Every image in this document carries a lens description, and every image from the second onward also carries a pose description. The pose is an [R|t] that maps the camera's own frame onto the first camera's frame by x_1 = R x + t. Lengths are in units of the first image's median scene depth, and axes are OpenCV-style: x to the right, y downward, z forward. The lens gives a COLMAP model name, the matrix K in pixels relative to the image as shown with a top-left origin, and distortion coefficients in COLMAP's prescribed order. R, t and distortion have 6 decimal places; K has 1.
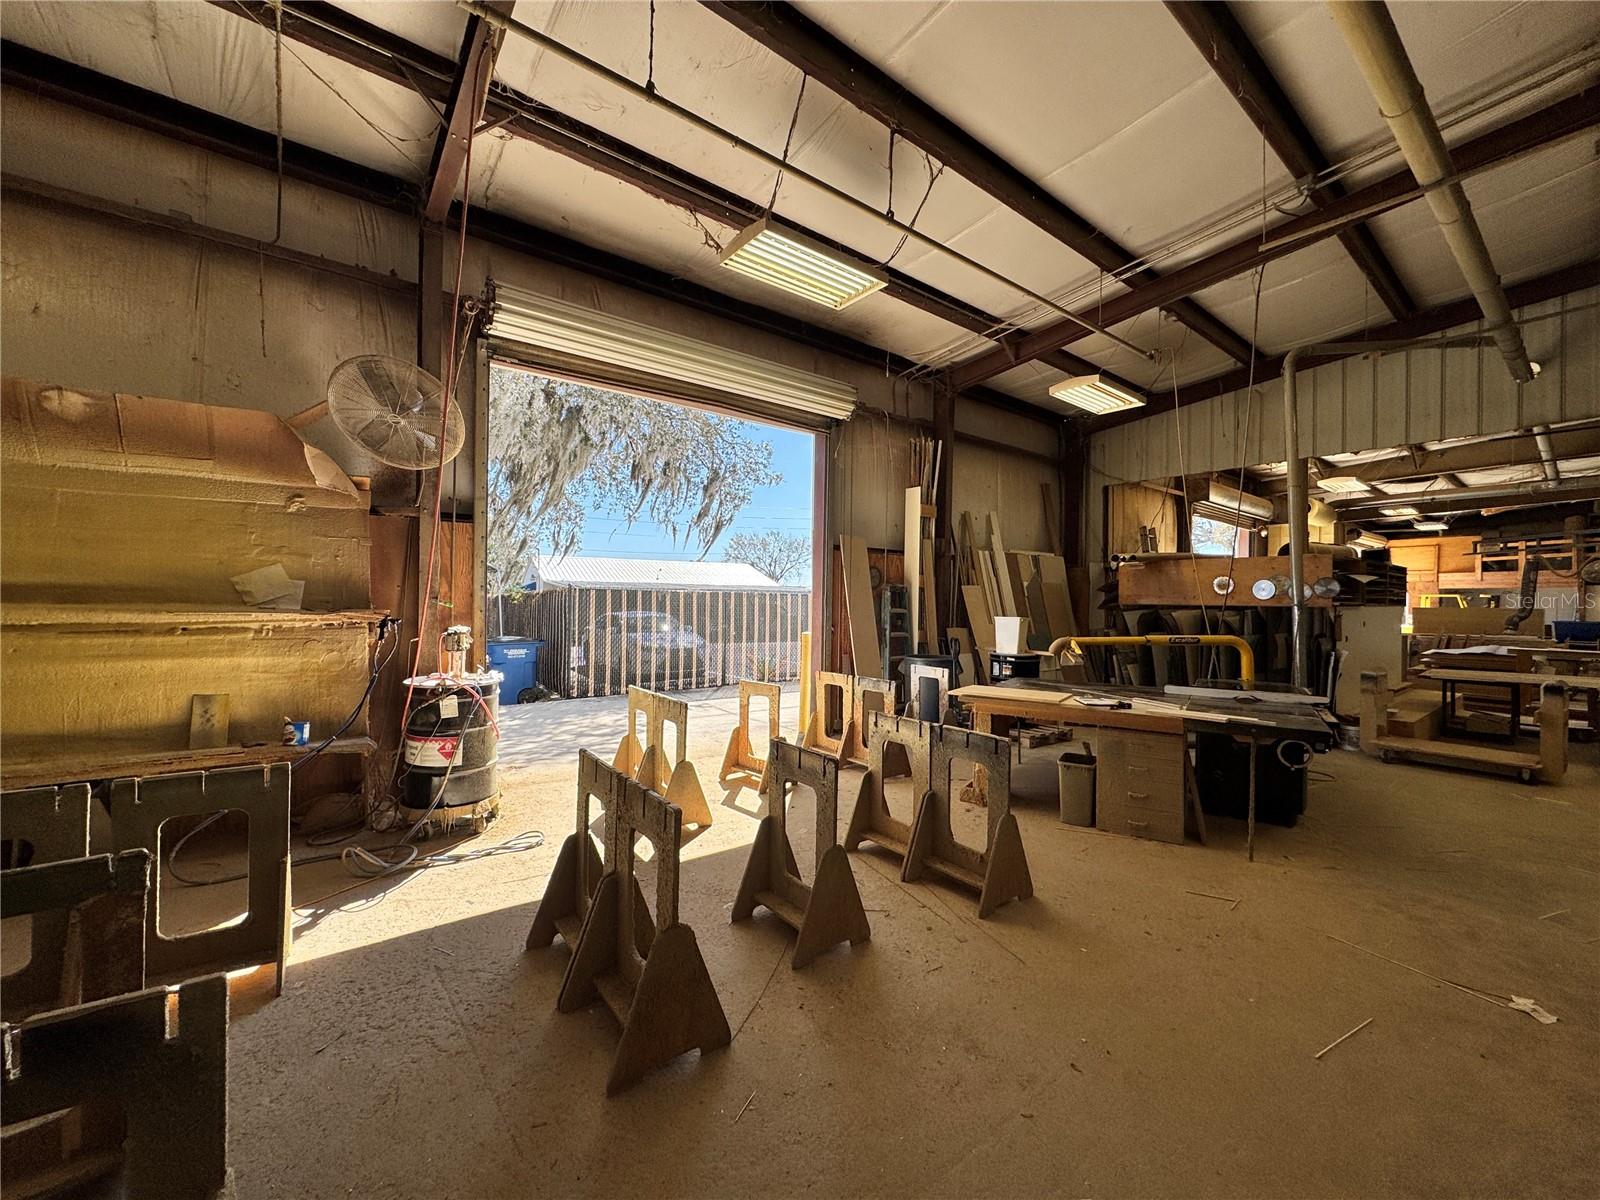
lens RADIAL K [[639.2, 0, 796.4], [0, 639.2, 596.6], [0, 0, 1]] dist [-0.003325, 0.000657]
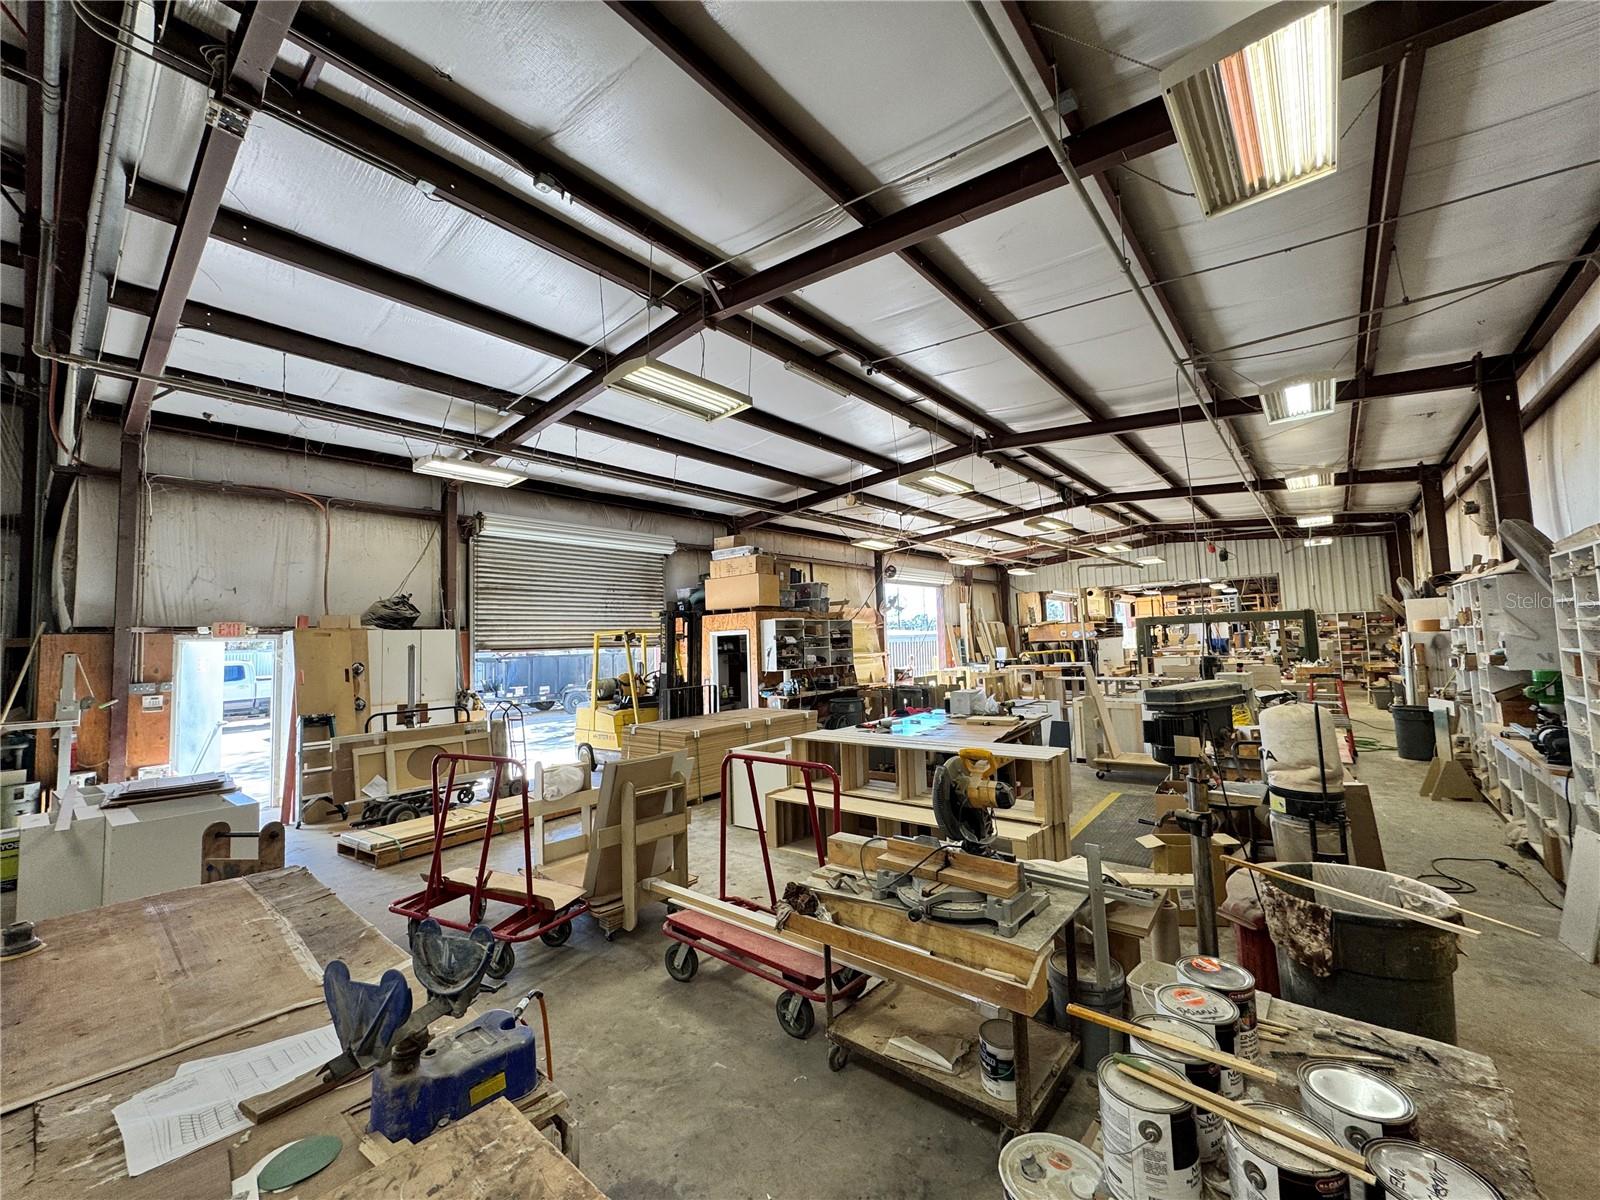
lens RADIAL K [[639.2, 0, 799.2], [0, 639.2, 595.6], [0, 0, 1]] dist [-0.003325, 0.000657]
pose [[0.975792, -0.031718, 0.216387, -1.113578], [0.047355, 0.996597, -0.067466, -0.048195], [-0.213511, 0.076079, 0.973974, -1.566242]]
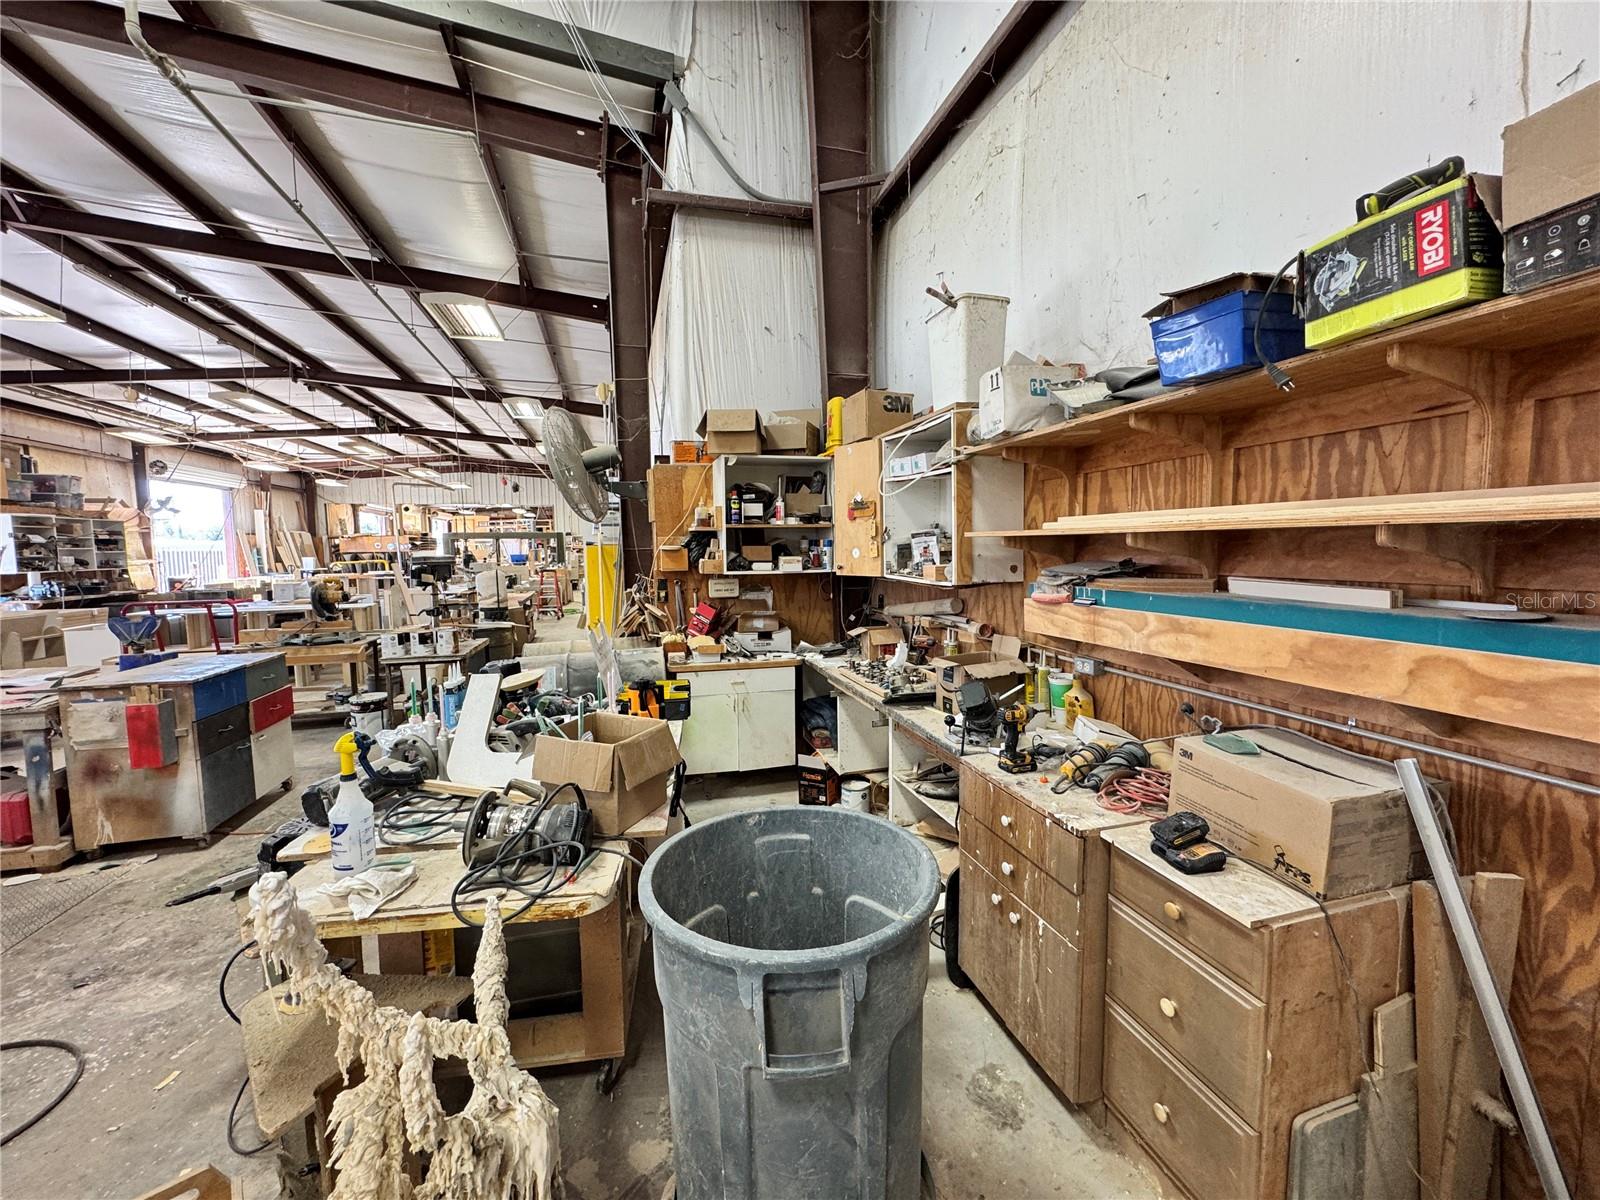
lens RADIAL K [[639.2, 0, 803.4], [0, 639.2, 596.9], [0, 0, 1]] dist [-0.003325, 0.000657]
pose [[0.369324, -0.091965, 0.924739, -1.429623], [0.012580, 0.995495, 0.093977, -0.032621], [-0.929216, -0.023074, 0.368817, -2.028692]]
